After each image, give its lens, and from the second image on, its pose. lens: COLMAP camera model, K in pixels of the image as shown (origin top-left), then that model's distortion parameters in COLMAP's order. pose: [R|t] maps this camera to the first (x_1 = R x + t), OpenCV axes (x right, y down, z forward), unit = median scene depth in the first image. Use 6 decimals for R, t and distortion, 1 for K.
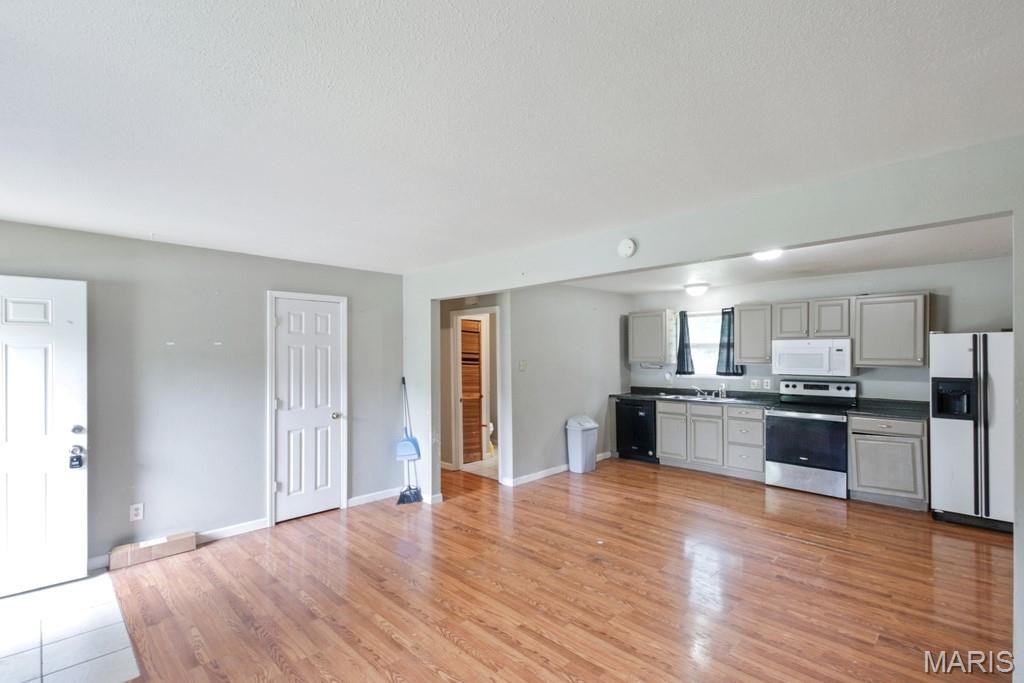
lens RADIAL K [[469.9, 0, 515.1], [0, 469.9, 351.5], [0, 0, 1]] dist [0.001747, -0.000188]
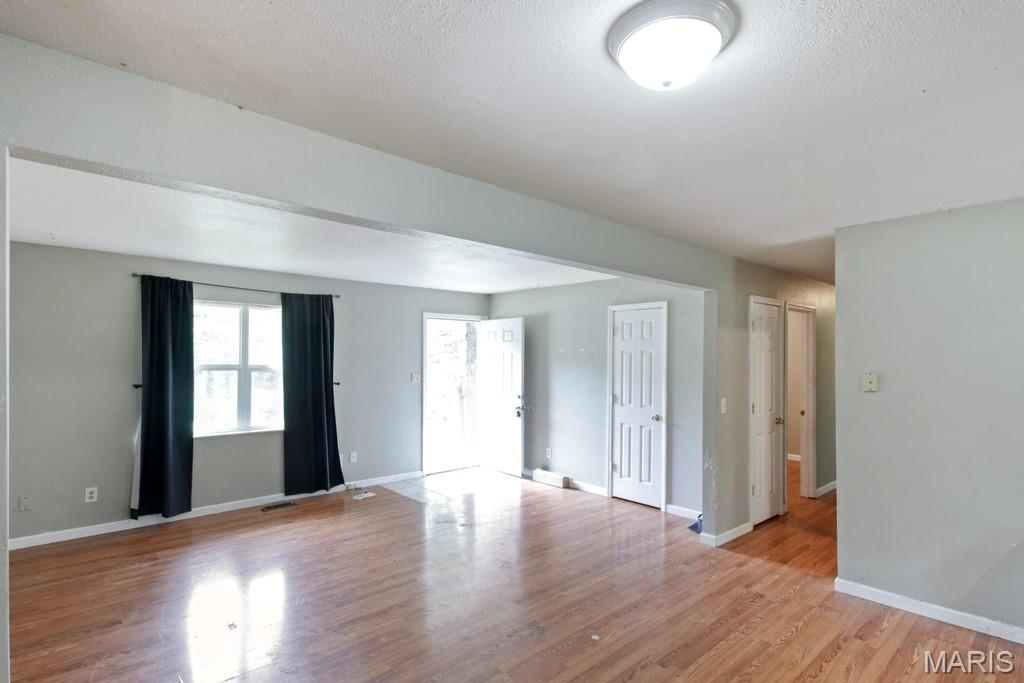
lens RADIAL K [[505.5, 0, 518.1], [0, 505.5, 358.4], [0, 0, 1]] dist [0.021510, 0.000139]
pose [[-0.042928, 0.007540, -0.999050, 0.733257], [-0.000315, 0.999971, 0.007561, -0.002276], [0.999078, 0.000639, -0.042924, 0.735071]]
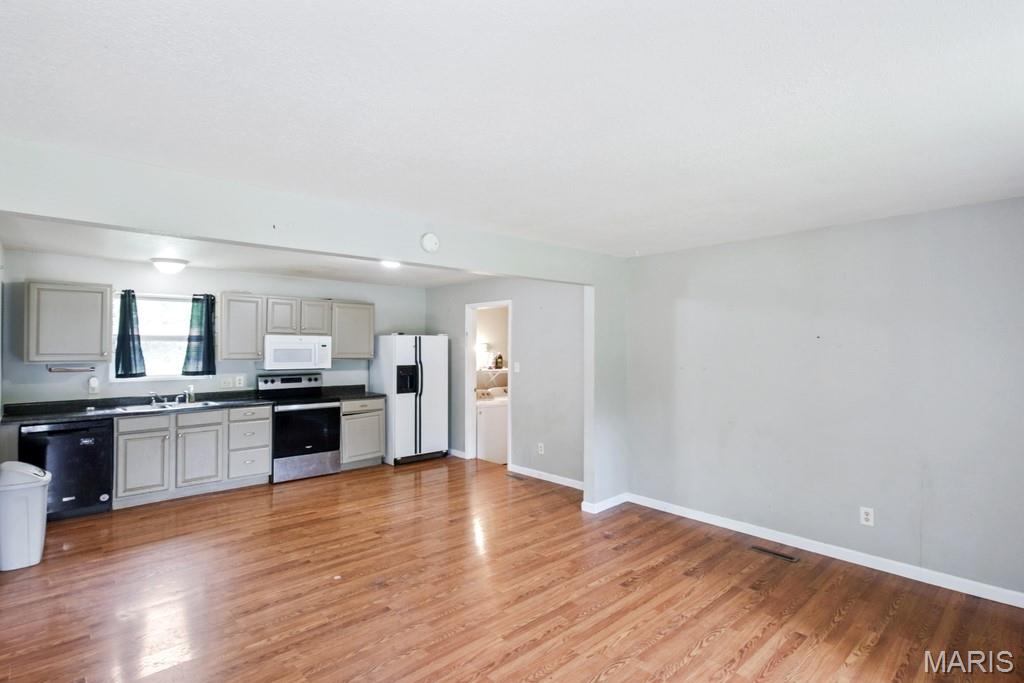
lens RADIAL K [[505.5, 0, 513.9], [0, 505.5, 337.7], [0, 0, 1]] dist [0.021510, 0.000139]
pose [[0.043291, 0.022126, 0.998817, -0.566870], [-0.006165, 0.999742, -0.021880, 0.001721], [-0.999043, -0.005211, 0.043416, 0.521526]]
